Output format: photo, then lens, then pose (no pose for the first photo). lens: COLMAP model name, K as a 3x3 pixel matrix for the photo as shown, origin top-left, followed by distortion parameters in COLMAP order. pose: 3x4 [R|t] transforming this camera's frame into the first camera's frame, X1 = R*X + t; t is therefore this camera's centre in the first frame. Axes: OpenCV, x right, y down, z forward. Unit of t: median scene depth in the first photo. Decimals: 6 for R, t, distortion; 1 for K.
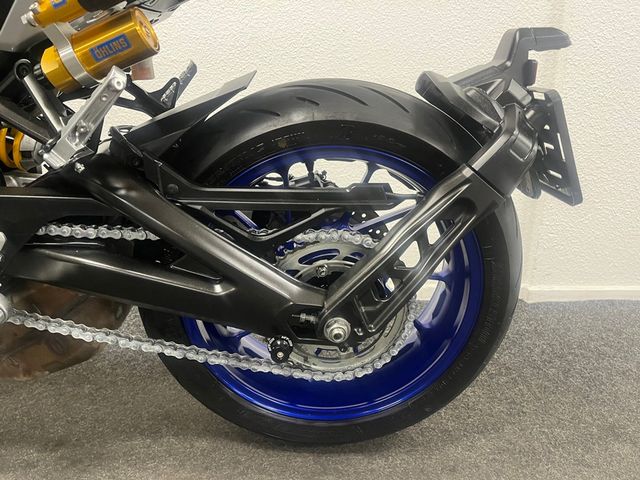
lens RADIAL K [[478.3, 0, 322.6], [0, 478.3, 235.9], [0, 0, 1]] dist [0.028448, -0.049276]
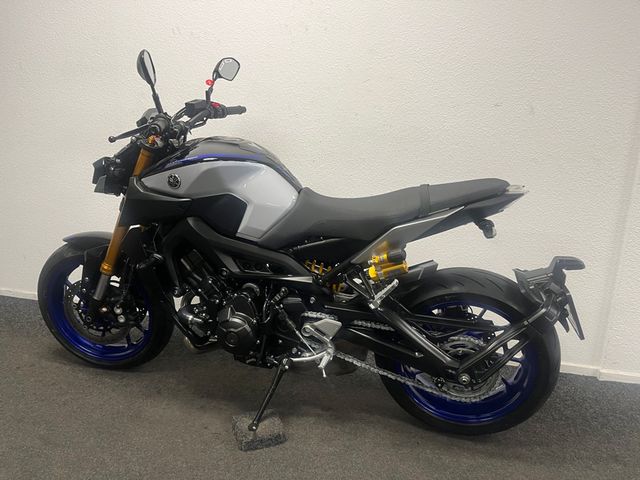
lens RADIAL K [[478.3, 0, 318.3], [0, 478.3, 235.8], [0, 0, 1]] dist [0.028448, -0.049276]
pose [[0.956326, 0.084809, -0.279730, -0.055329], [-0.101349, 0.993825, -0.045177, -0.320896], [0.274171, 0.071555, 0.959015, -1.502323]]
